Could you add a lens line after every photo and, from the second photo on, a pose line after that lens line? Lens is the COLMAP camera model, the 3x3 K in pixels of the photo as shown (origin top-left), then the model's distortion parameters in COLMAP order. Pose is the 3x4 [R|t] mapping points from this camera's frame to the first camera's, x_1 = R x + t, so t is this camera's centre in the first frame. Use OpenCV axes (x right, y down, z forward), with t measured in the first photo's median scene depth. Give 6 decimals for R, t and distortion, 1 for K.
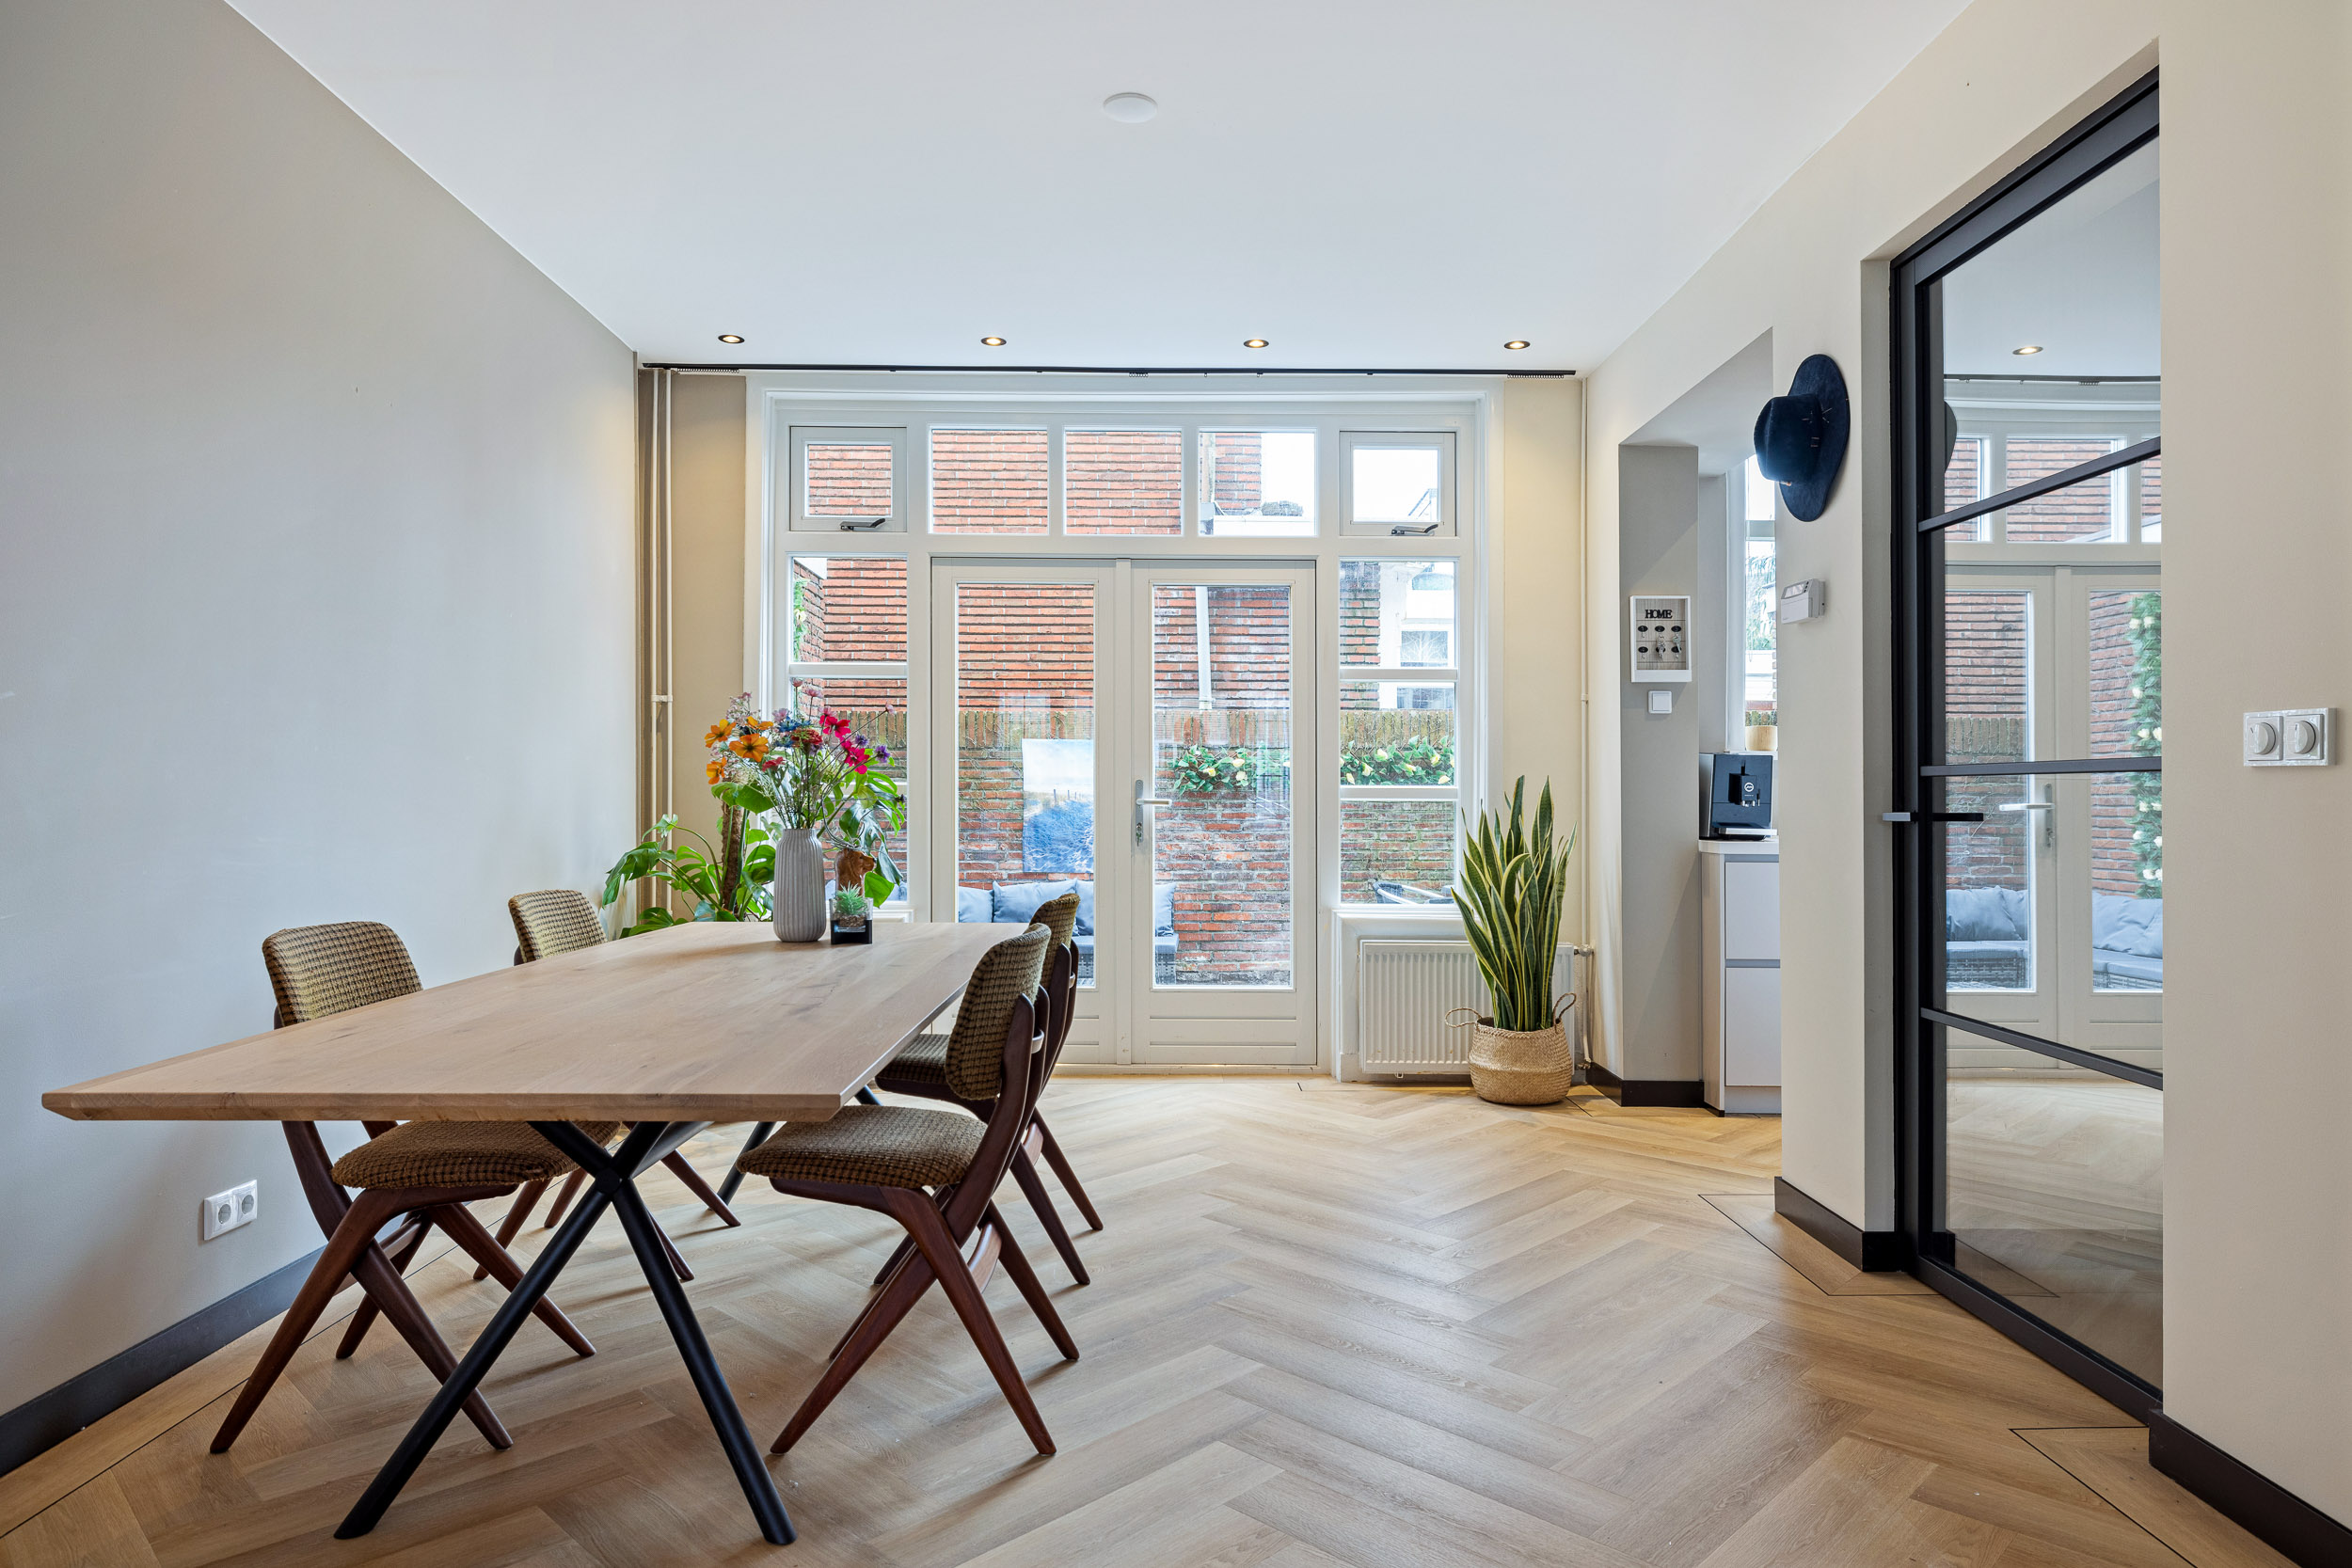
lens RADIAL K [[1389.9, 0, 1176.2], [0, 1389.9, 793.6], [0, 0, 1]] dist [-0.003617, 0.001158]
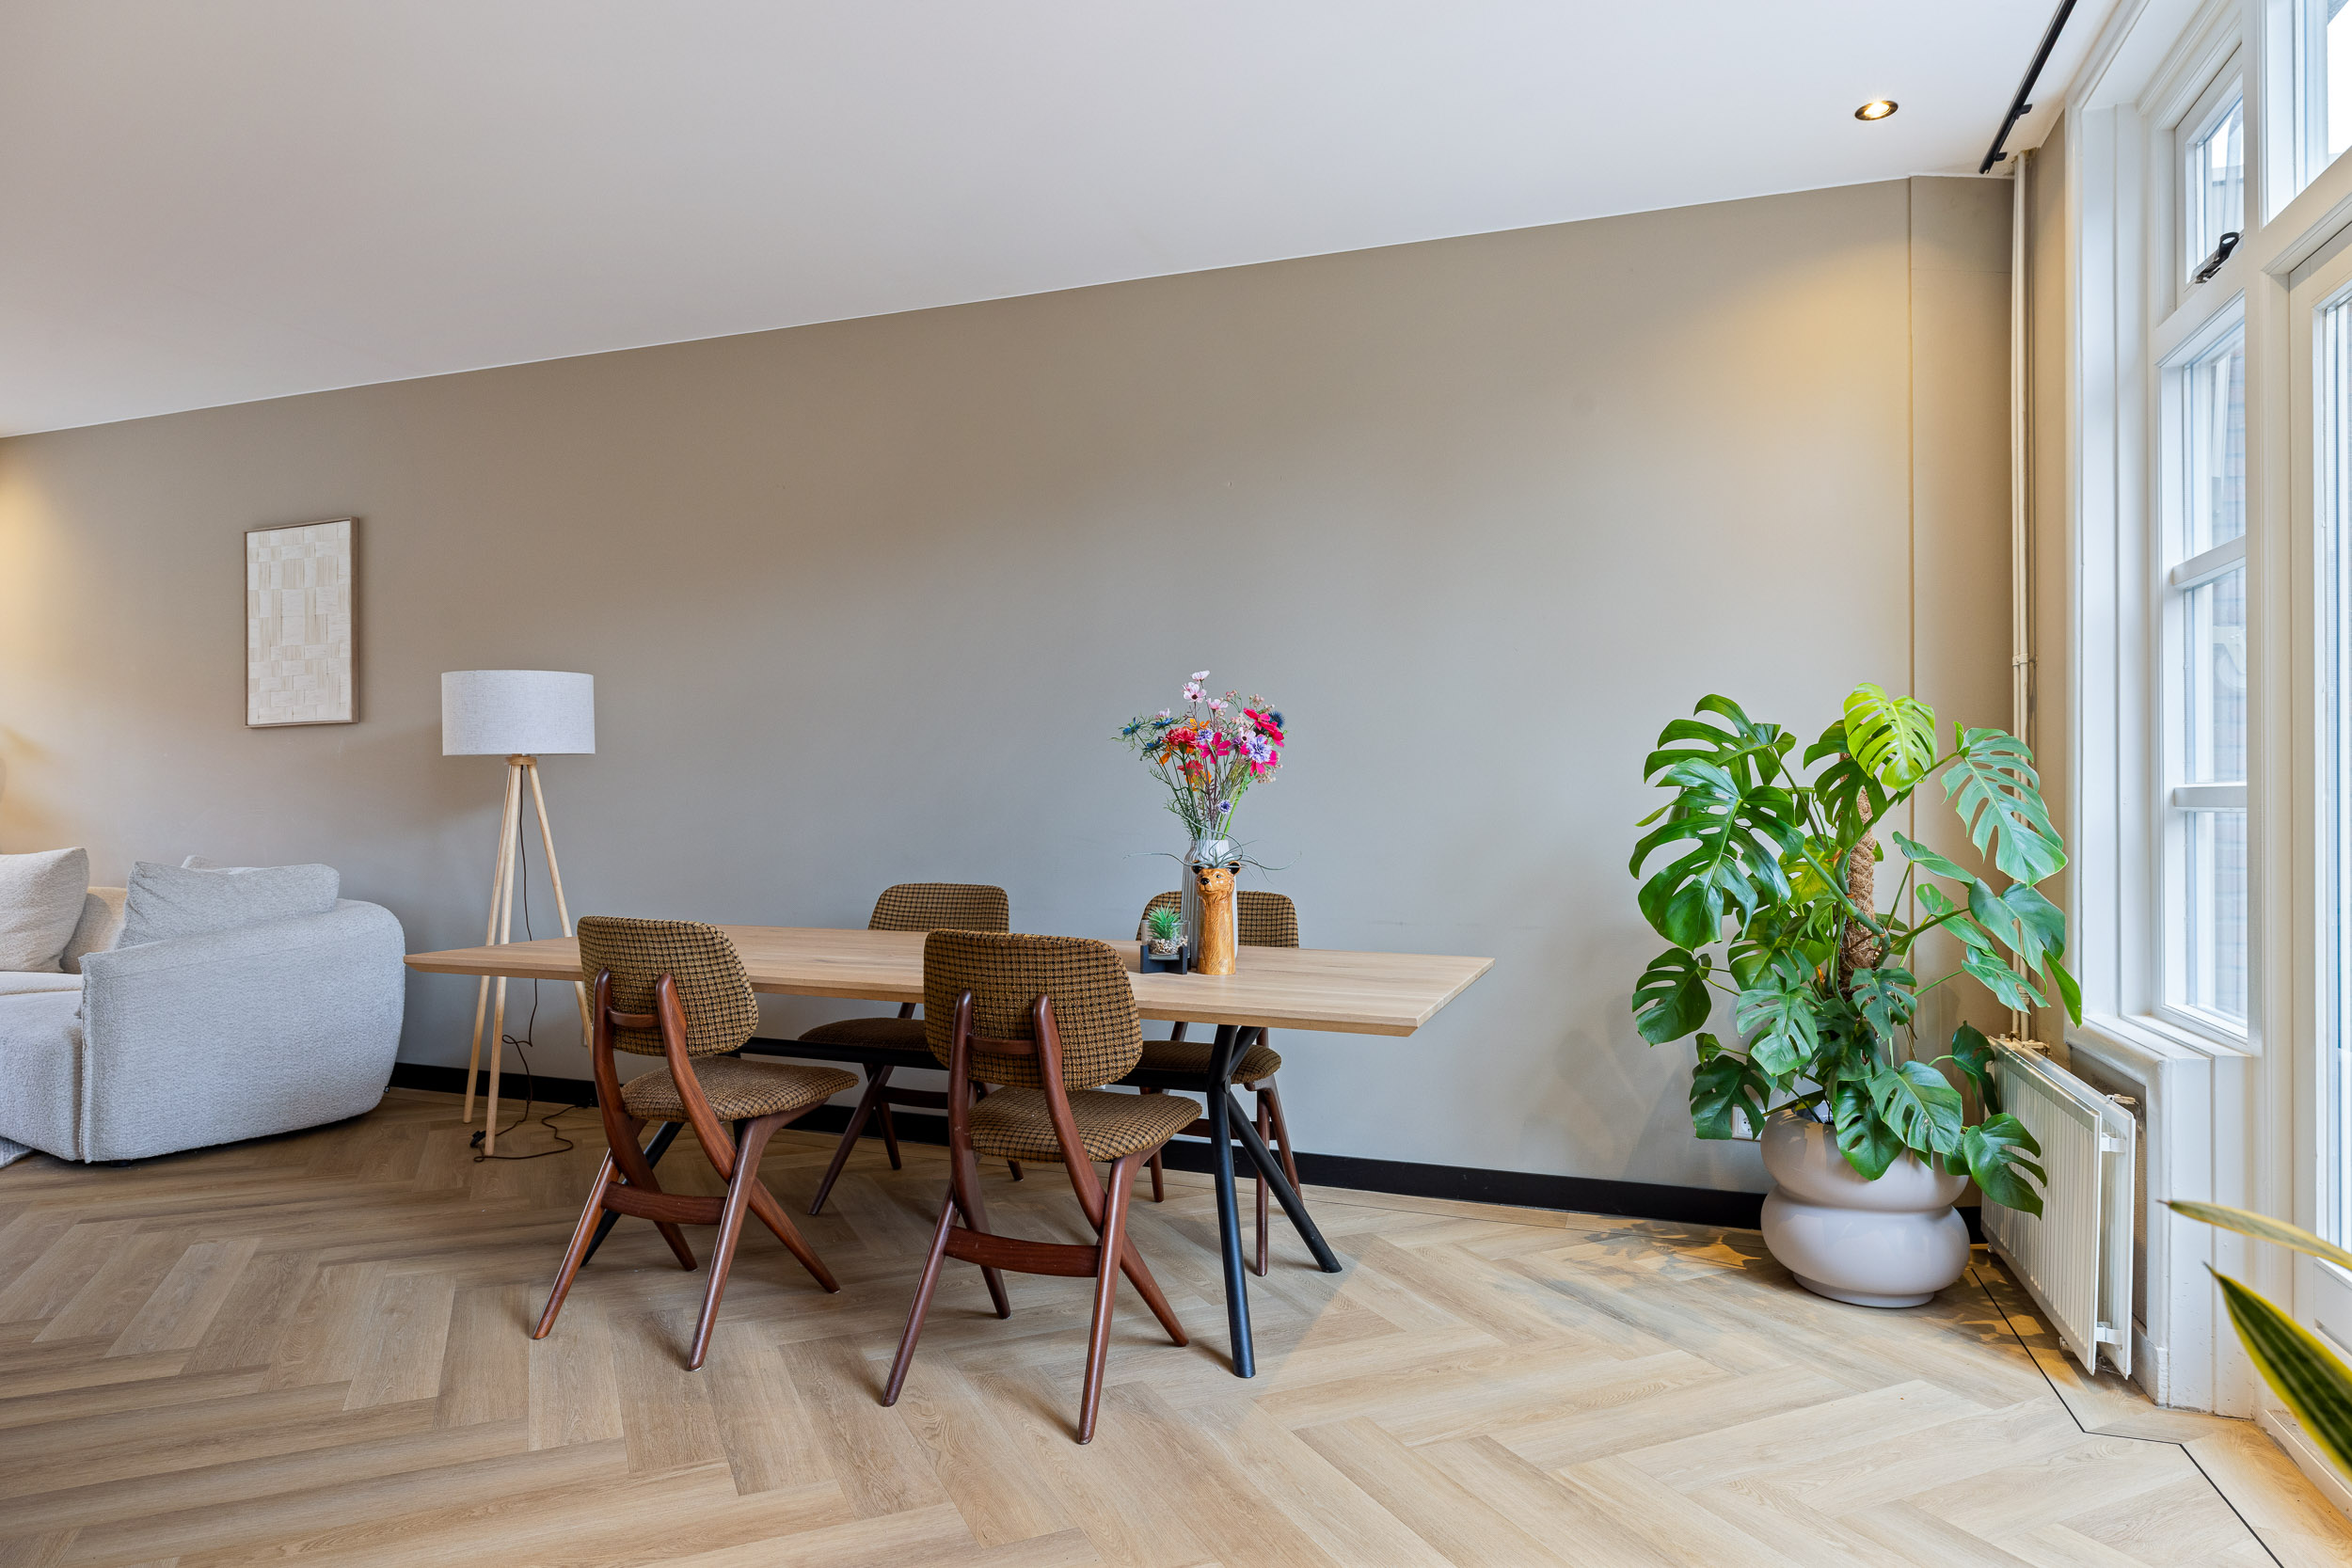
lens RADIAL K [[1389.9, 0, 1160.3], [0, 1389.9, 785.2], [0, 0, 1]] dist [-0.003617, 0.001158]
pose [[-0.346504, -0.015388, -0.937922, 0.210932], [-0.007623, 0.999879, -0.013588, 0.001994], [0.938018, 0.002442, -0.346579, 0.472191]]
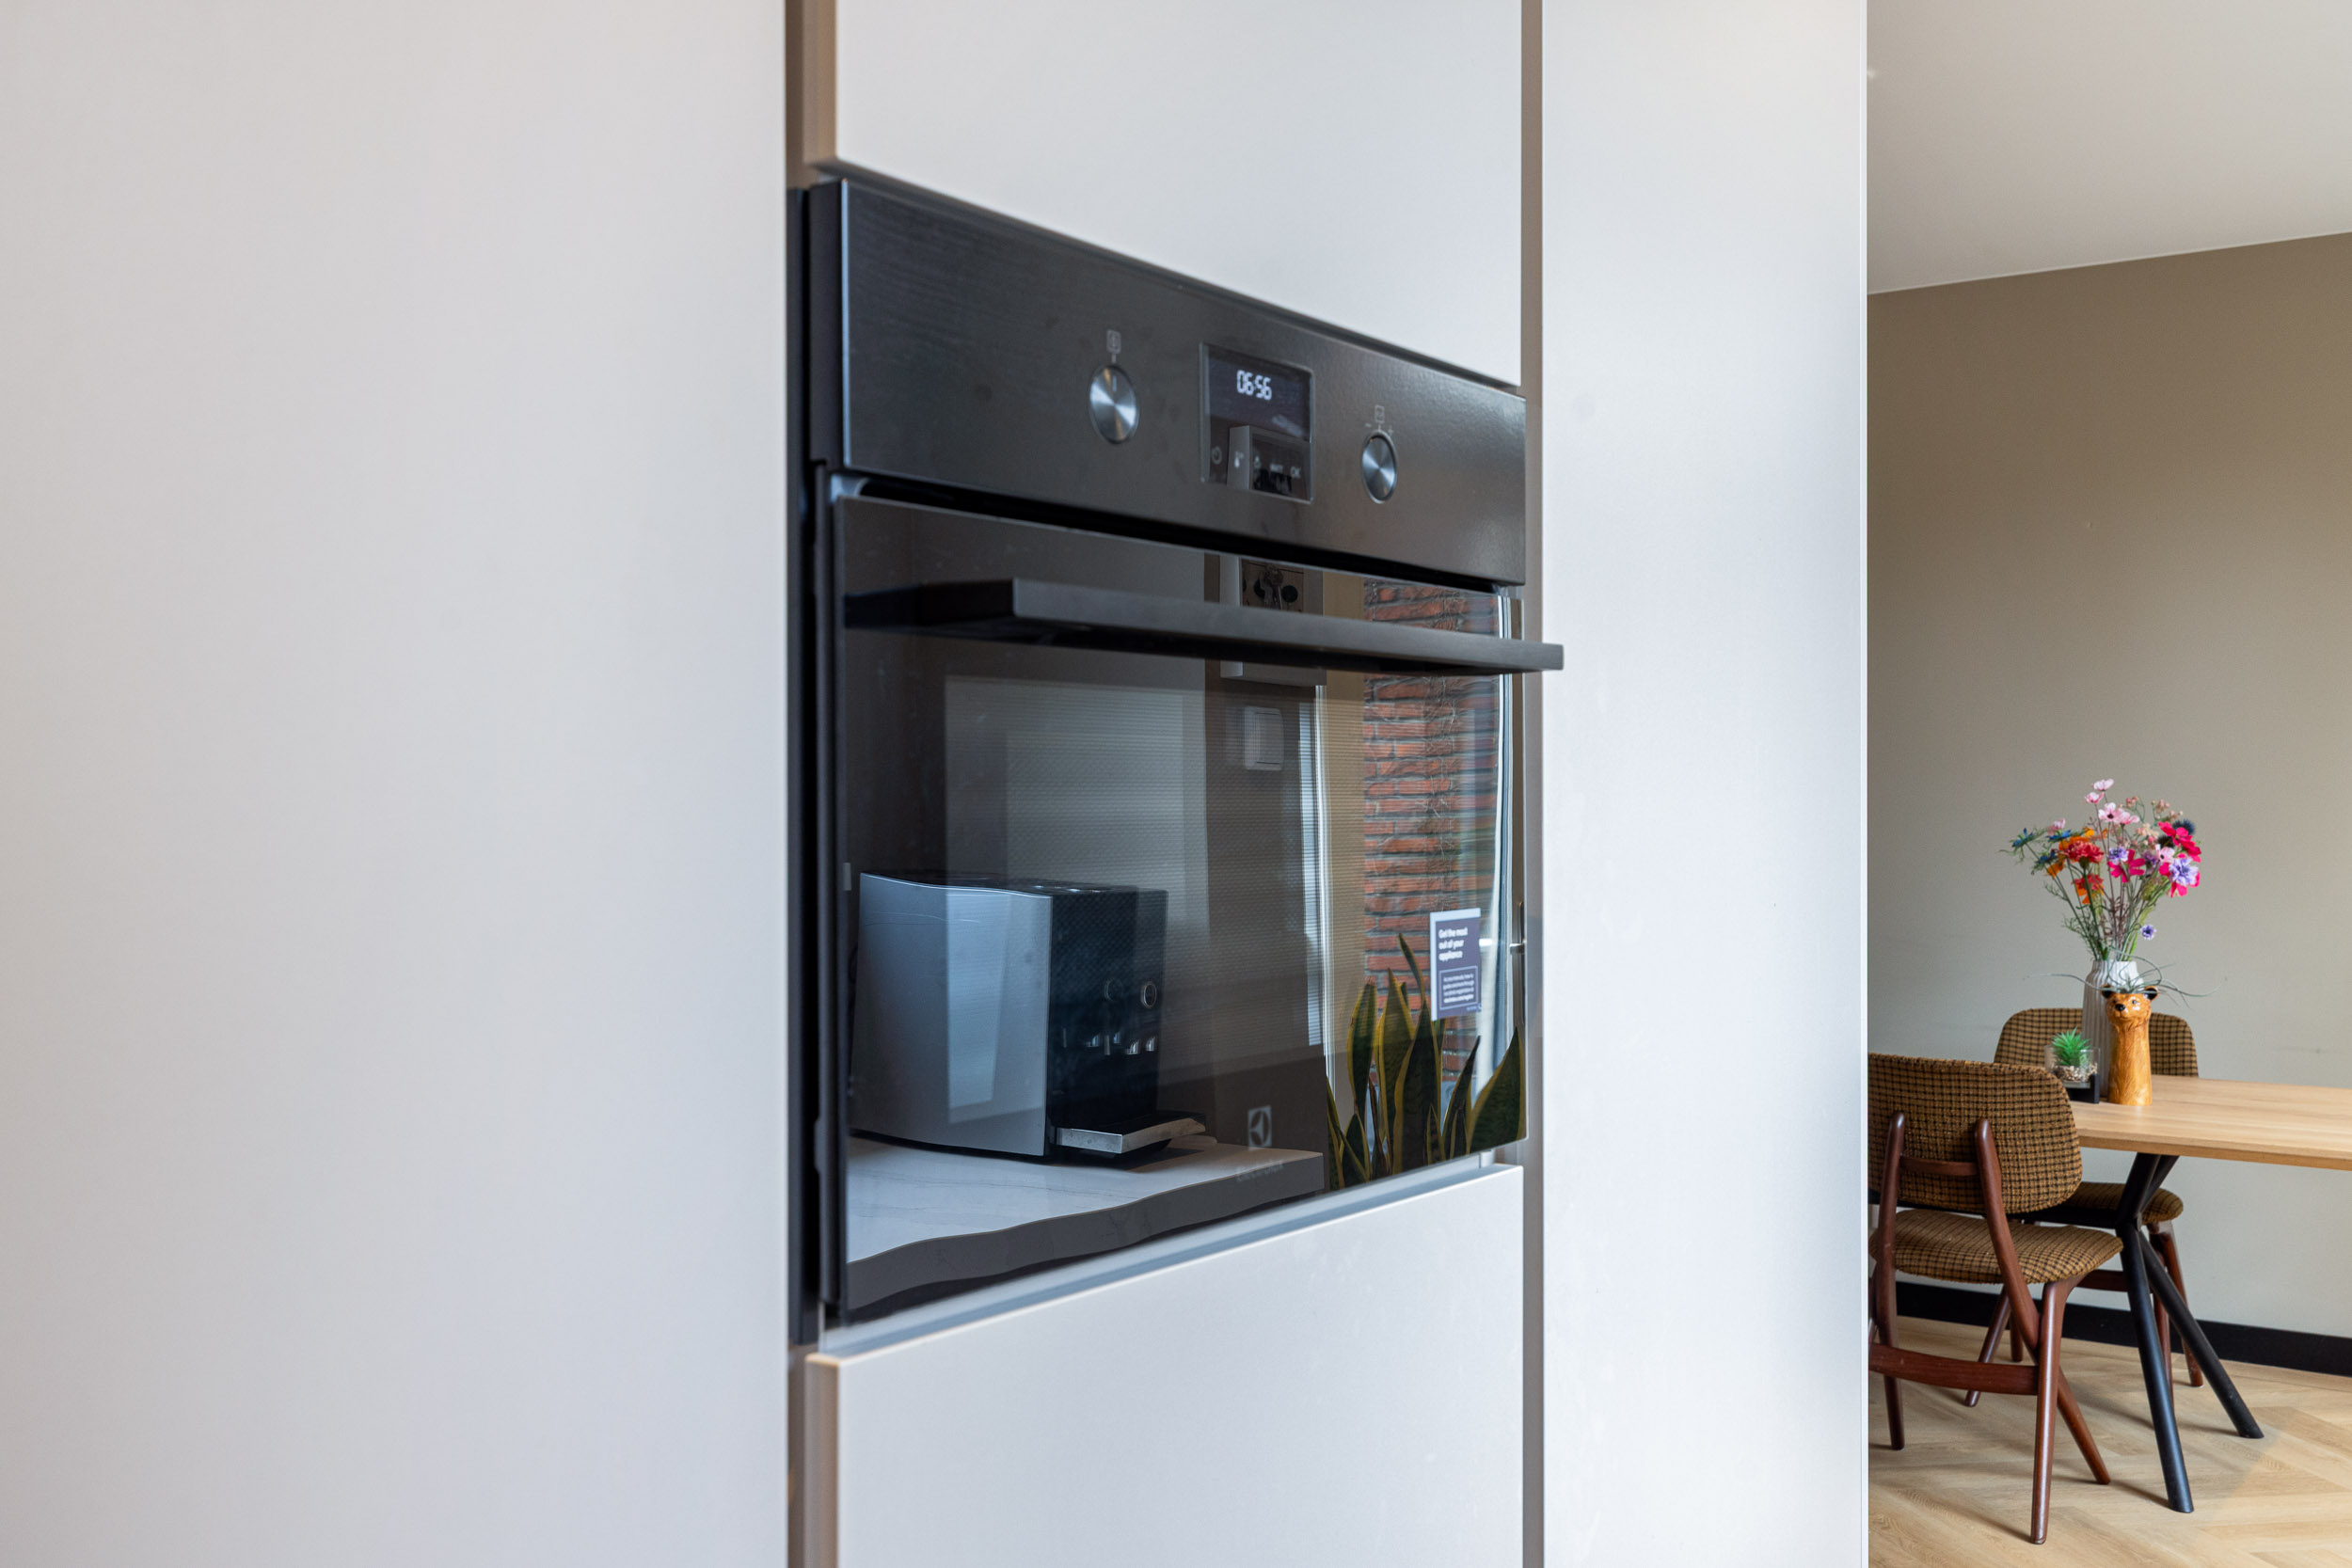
lens RADIAL K [[2269.4, 0, 1170.4], [0, 2269.4, 786.2], [0, 0, 1]] dist [0.001431, 0.000000]
pose [[-0.568535, -0.011670, -0.822577, 0.432107], [-0.006480, 0.999932, -0.009708, -0.022170], [0.822634, -0.000189, -0.568571, 0.483016]]
